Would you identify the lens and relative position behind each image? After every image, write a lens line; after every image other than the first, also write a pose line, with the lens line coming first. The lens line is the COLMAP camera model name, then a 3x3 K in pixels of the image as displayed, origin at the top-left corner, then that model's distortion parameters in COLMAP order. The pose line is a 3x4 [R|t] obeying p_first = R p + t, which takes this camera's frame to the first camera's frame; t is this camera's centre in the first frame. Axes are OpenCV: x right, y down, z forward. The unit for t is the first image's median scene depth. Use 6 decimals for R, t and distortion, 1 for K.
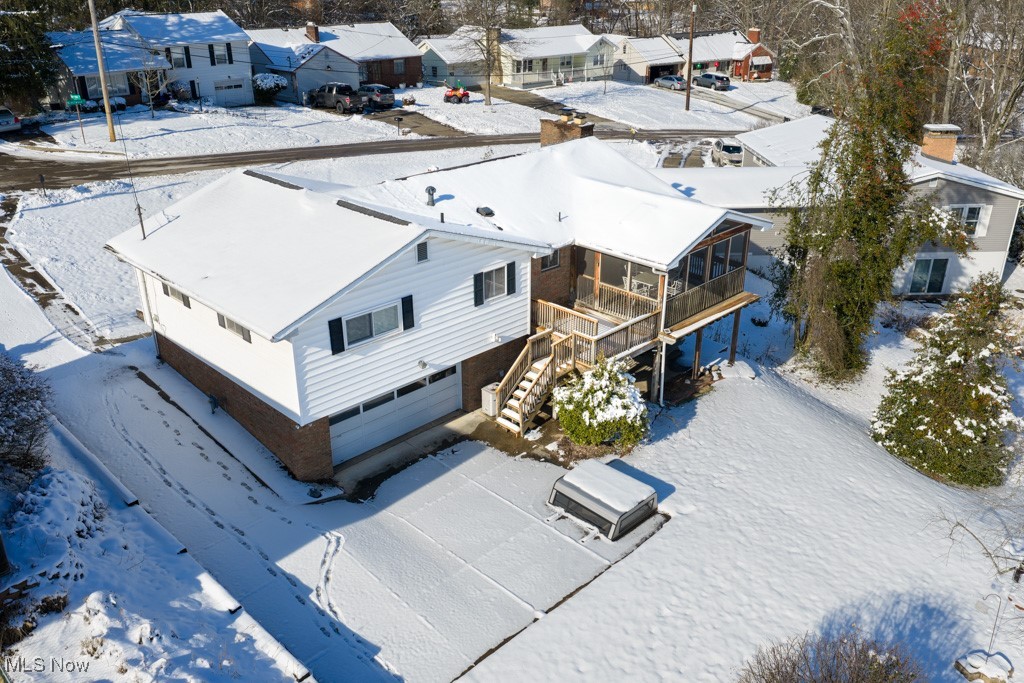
lens RADIAL K [[860.6, 0, 507.9], [0, 860.6, 325.6], [0, 0, 1]] dist [0.012123, -0.004137]
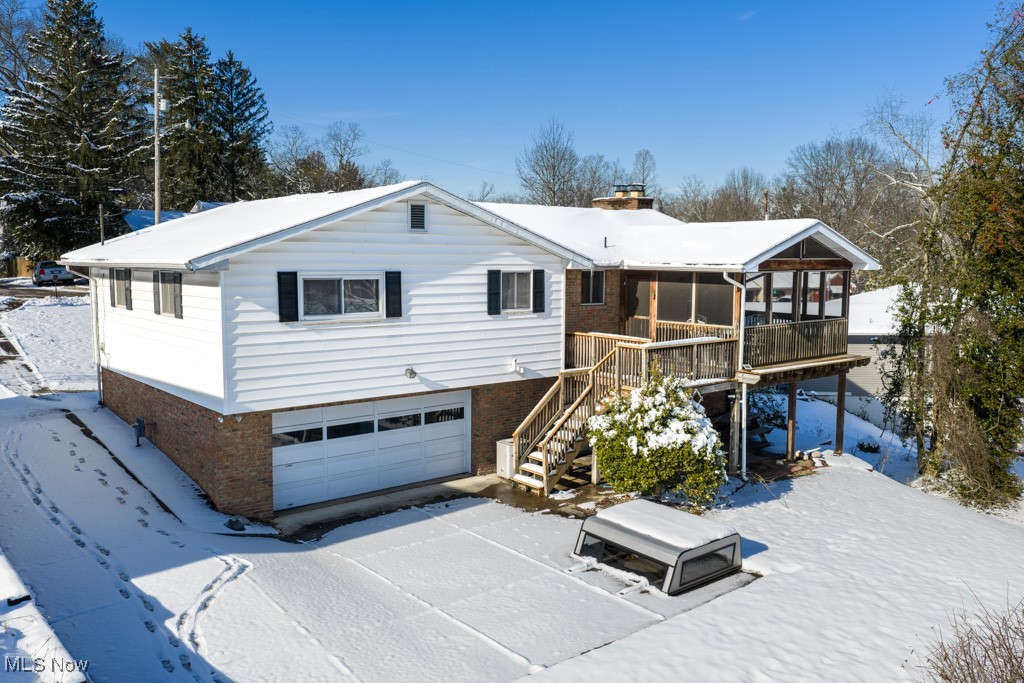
lens RADIAL K [[844.4, 0, 512.0], [0, 844.4, 341.5], [0, 0, 1]] dist [0.005329, -0.007195]
pose [[0.995451, 0.014587, -0.094152, 0.056559], [-0.043321, 0.949447, -0.310924, 0.245228], [0.084857, 0.313588, 0.945760, 0.316929]]
